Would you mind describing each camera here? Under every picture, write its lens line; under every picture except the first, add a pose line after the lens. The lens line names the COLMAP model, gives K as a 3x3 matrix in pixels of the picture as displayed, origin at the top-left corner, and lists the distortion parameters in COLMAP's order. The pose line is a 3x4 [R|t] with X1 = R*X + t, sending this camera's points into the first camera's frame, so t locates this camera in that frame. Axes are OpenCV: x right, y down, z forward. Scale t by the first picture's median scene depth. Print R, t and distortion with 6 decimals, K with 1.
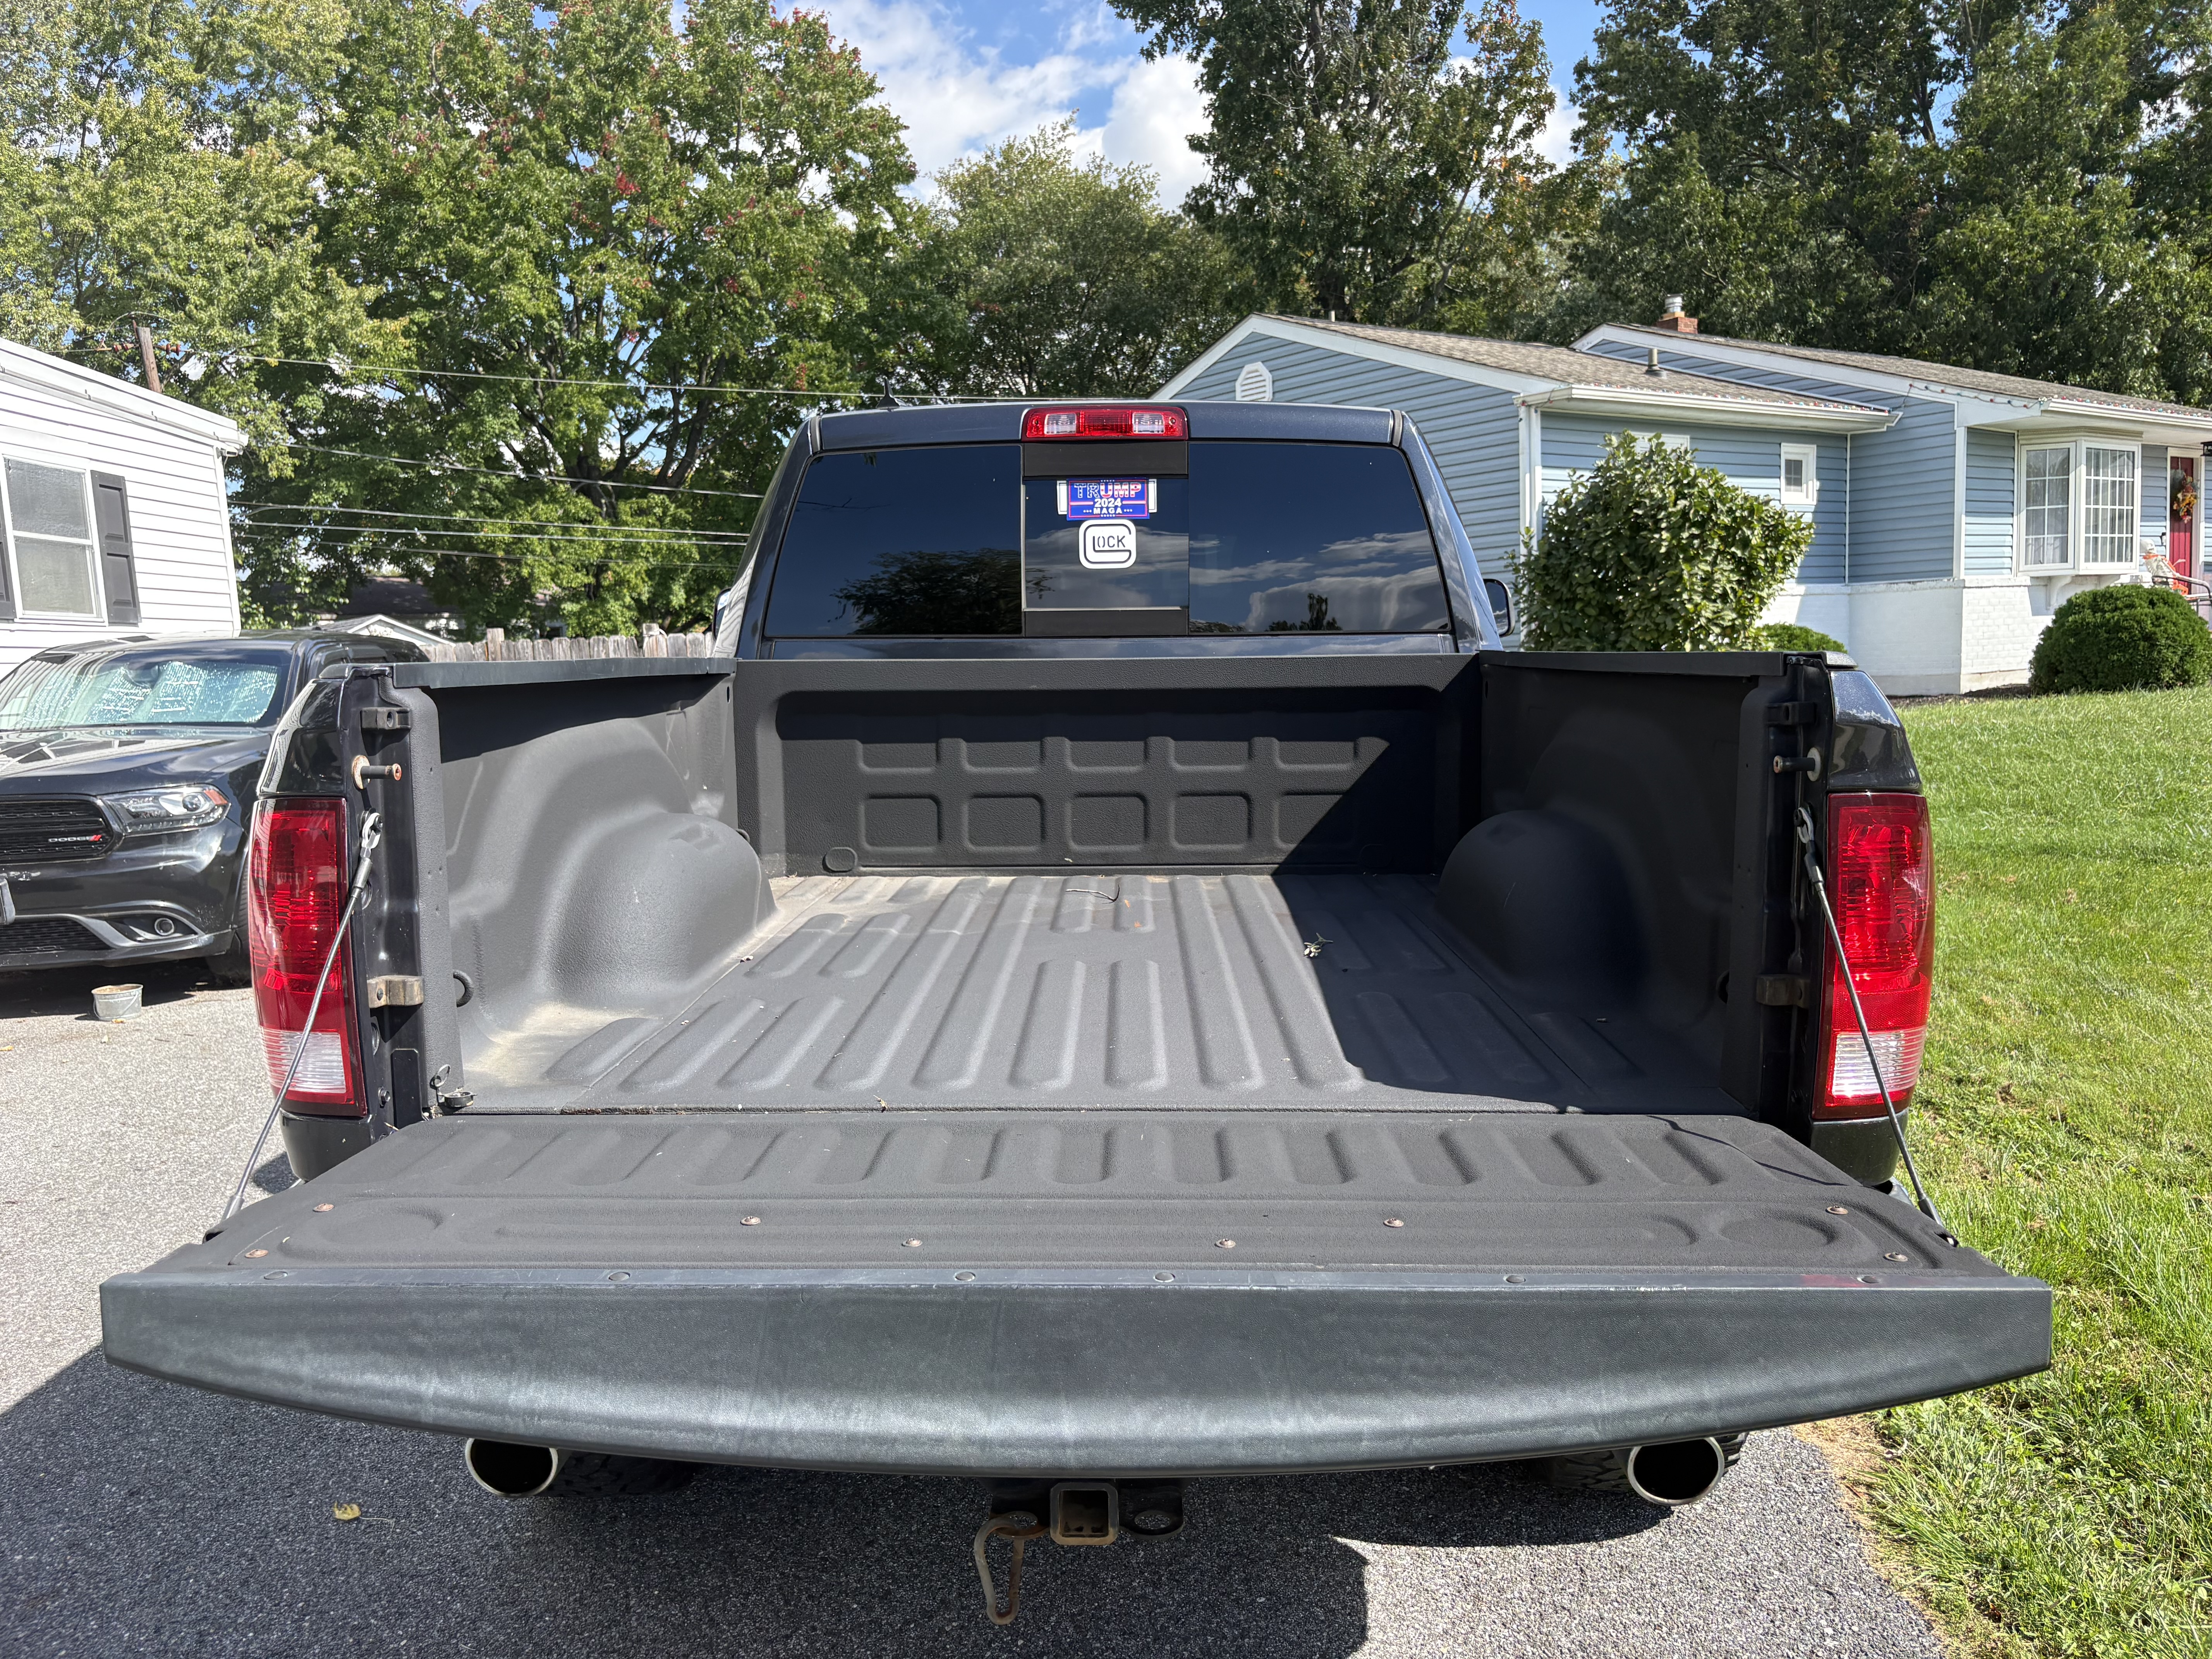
lens RADIAL K [[1749.7, 0, 1069.5], [0, 1749.7, 852.1], [0, 0, 1]] dist [0.020794, -0.030585]
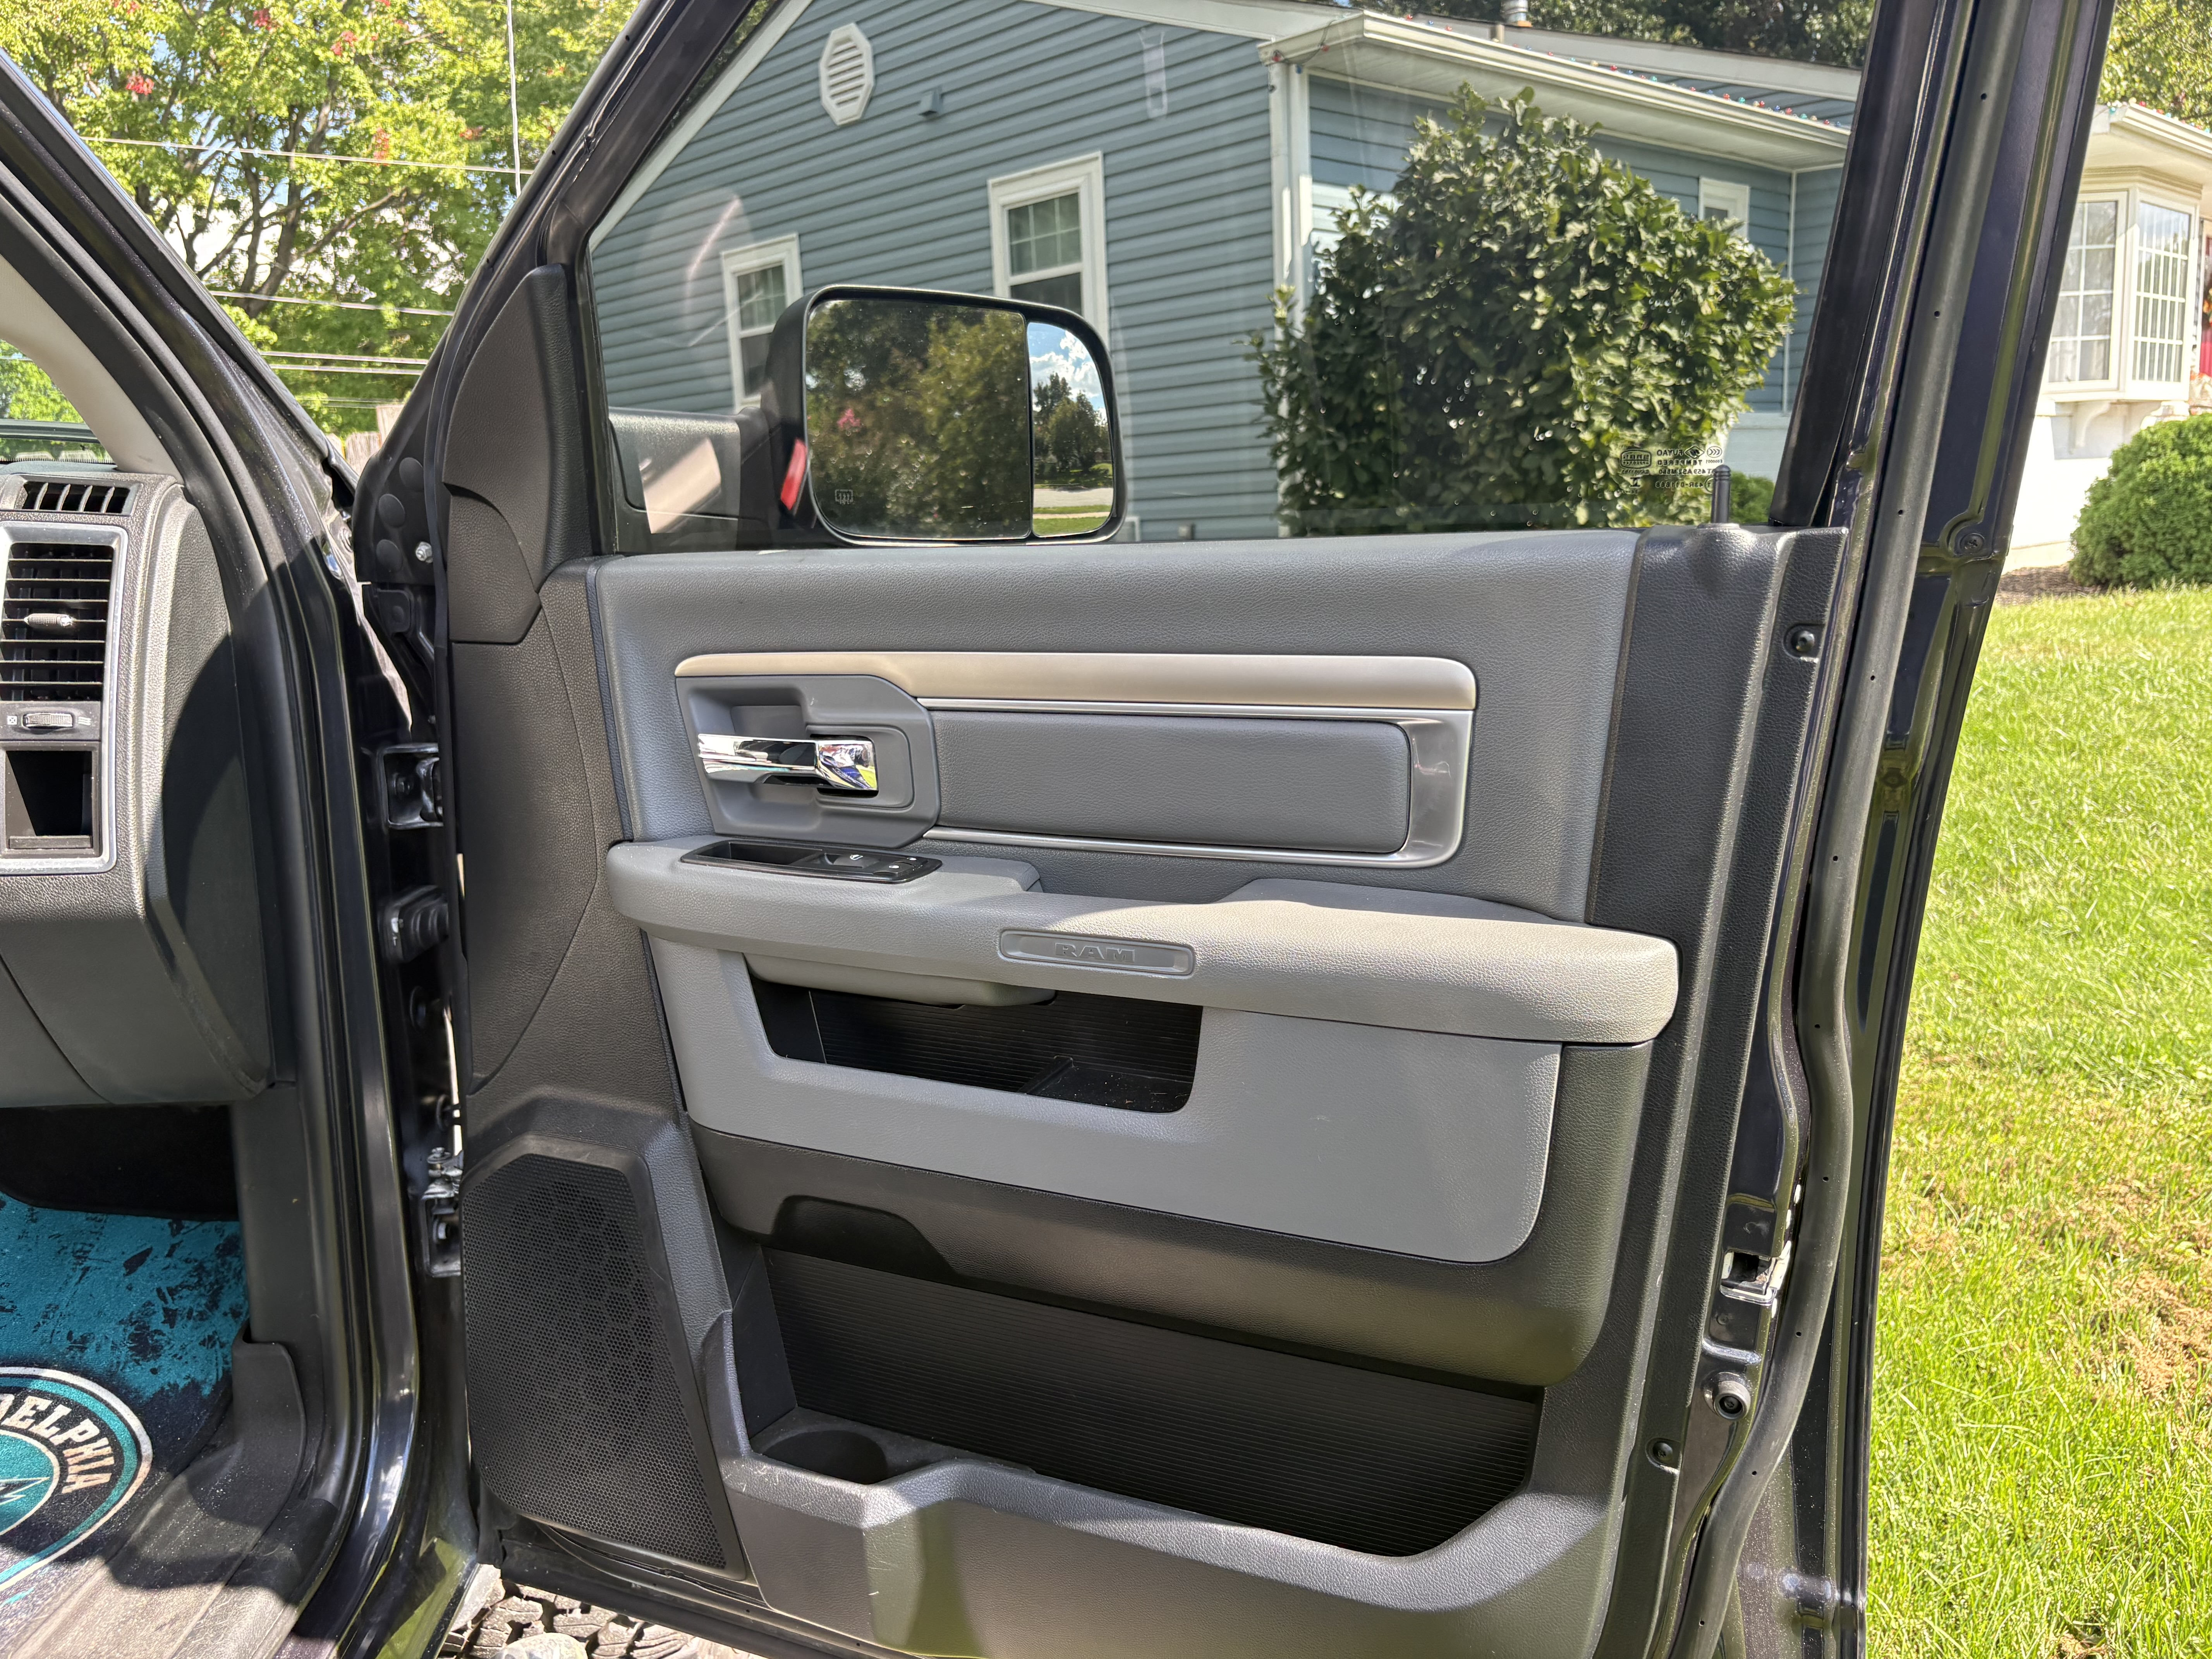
lens RADIAL K [[1749.7, 0, 1118.9], [0, 1749.7, 816.6], [0, 0, 1]] dist [0.020794, -0.030585]
pose [[0.991738, -0.023976, 0.126016, 0.137566], [0.016460, 0.998042, 0.060346, -0.056920], [-0.127216, -0.057773, 0.990191, 0.459976]]
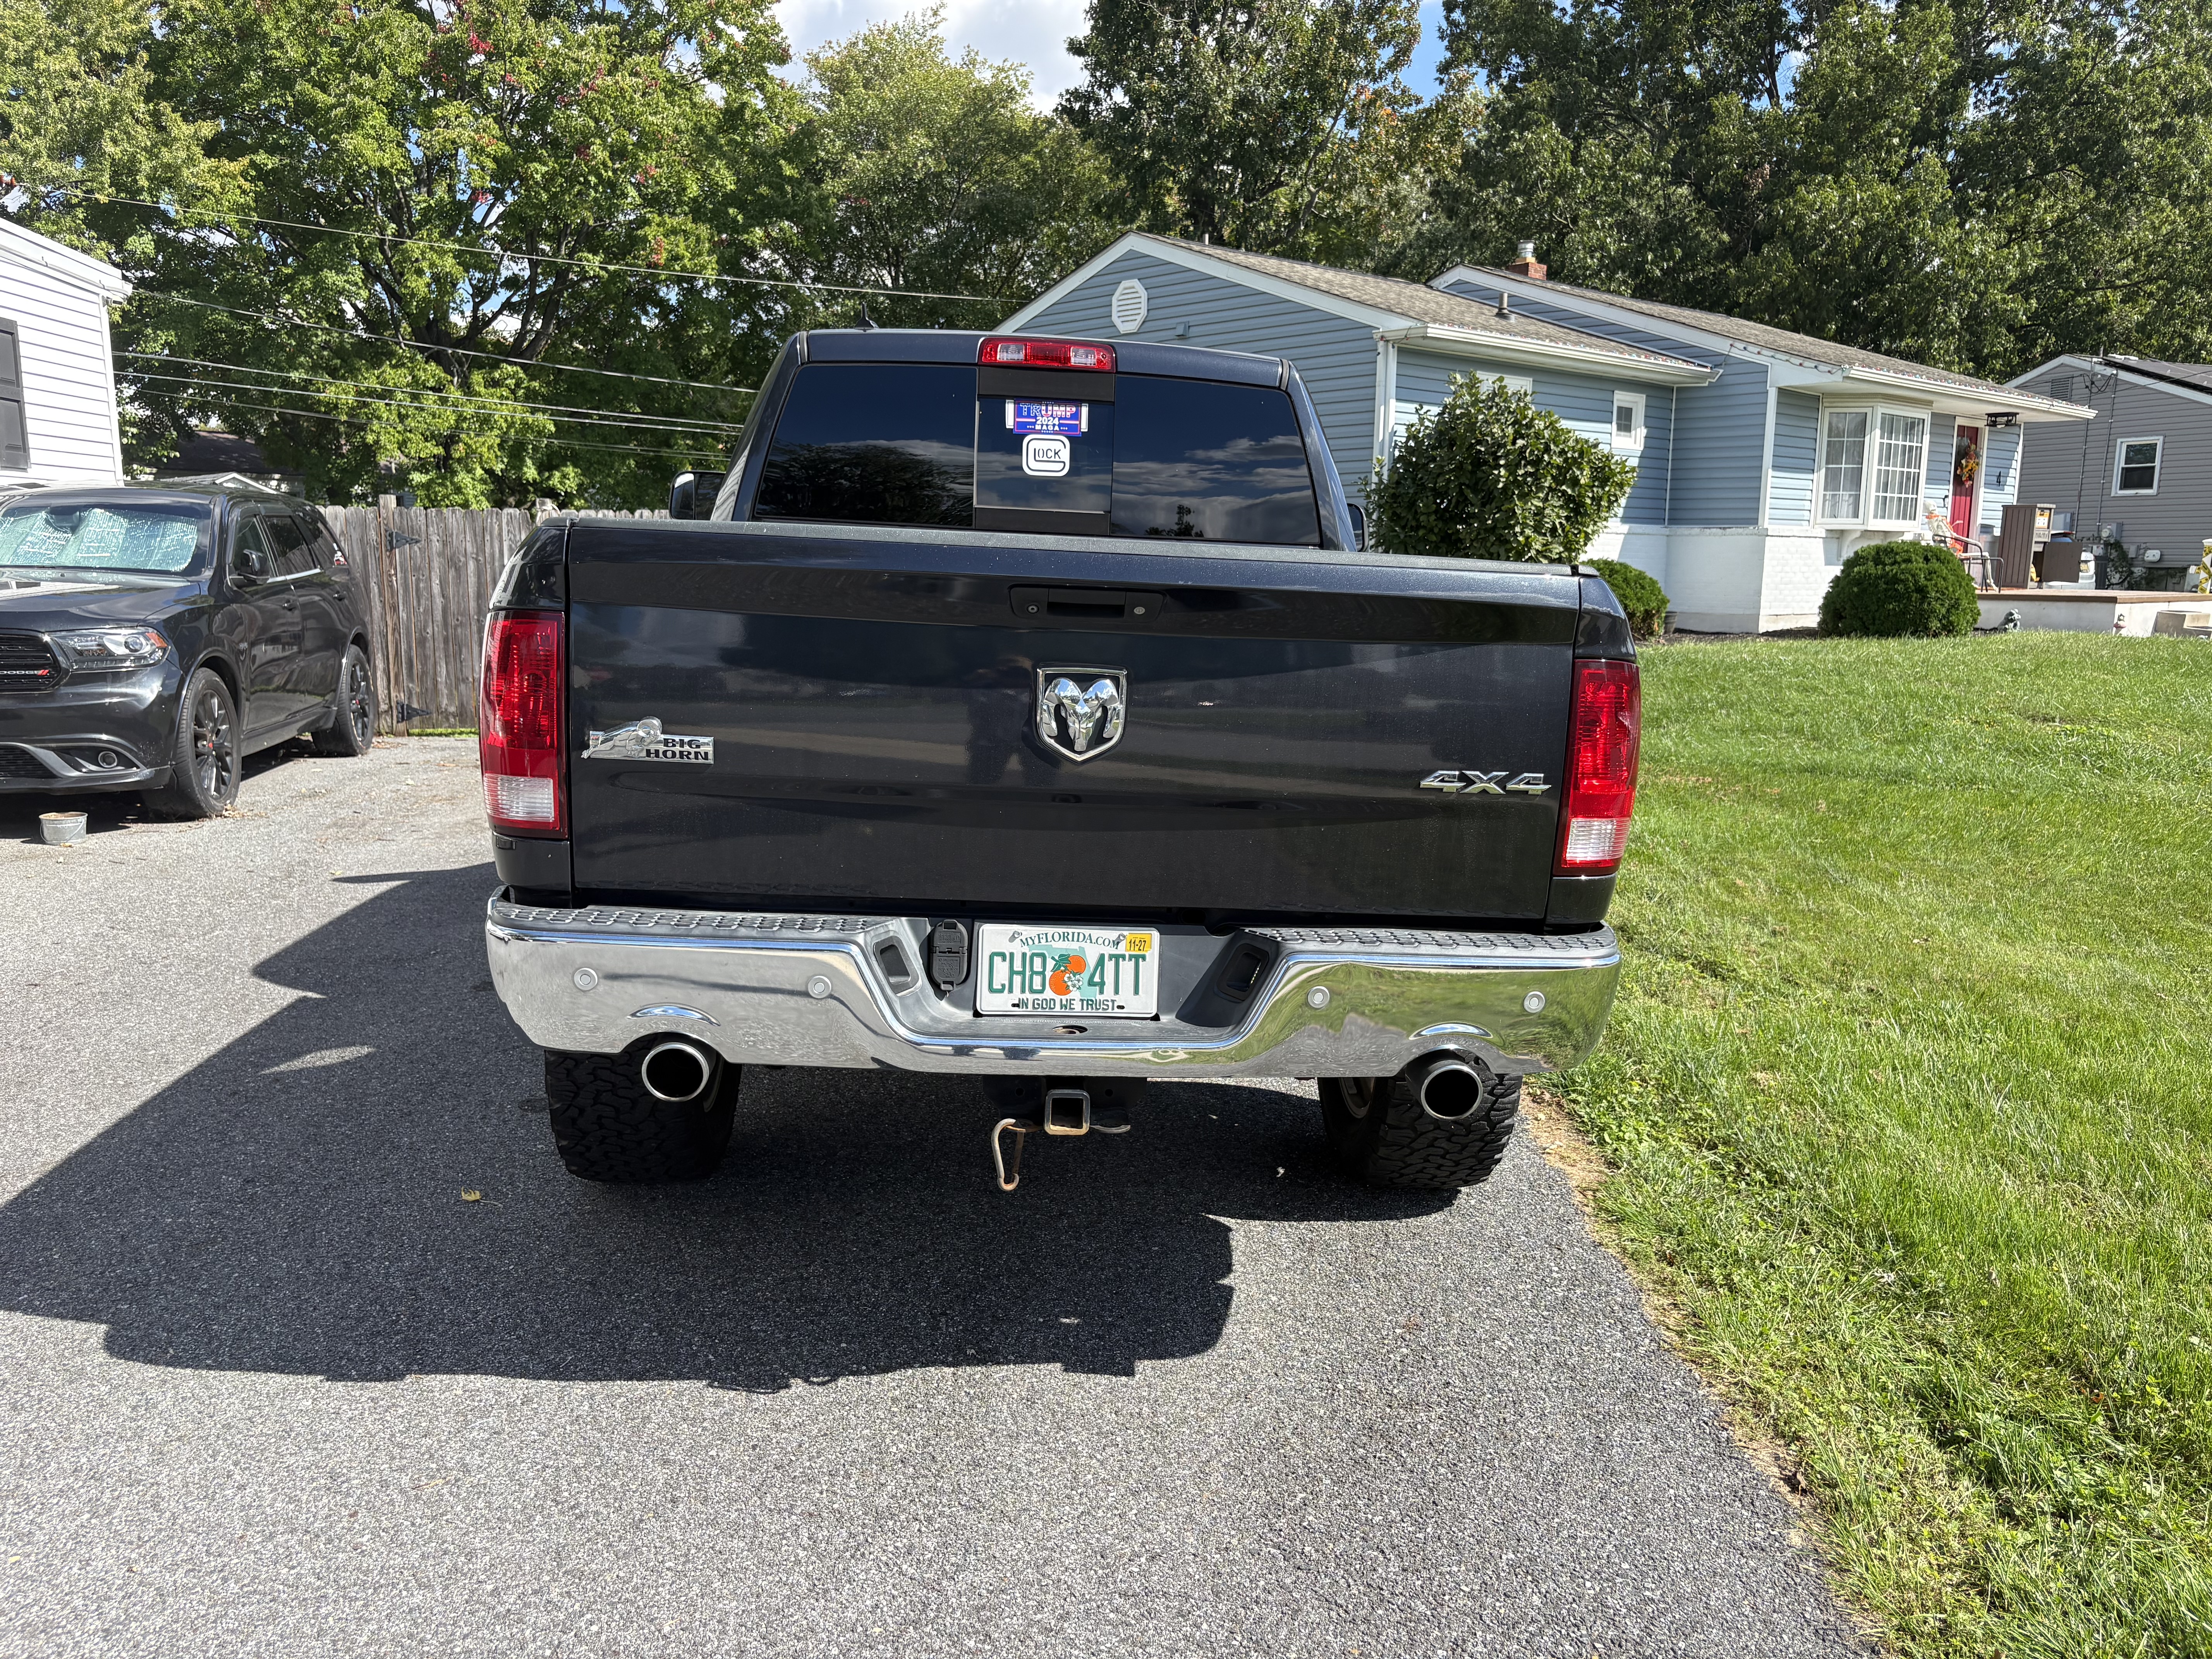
lens RADIAL K [[1749.7, 0, 1104.9], [0, 1749.7, 839.4], [0, 0, 1]] dist [0.020794, -0.030585]
pose [[0.993148, 0.036686, 0.110956, -0.015093], [-0.041747, 0.998175, 0.043636, 0.008543], [-0.109153, -0.047969, 0.992867, -0.053953]]
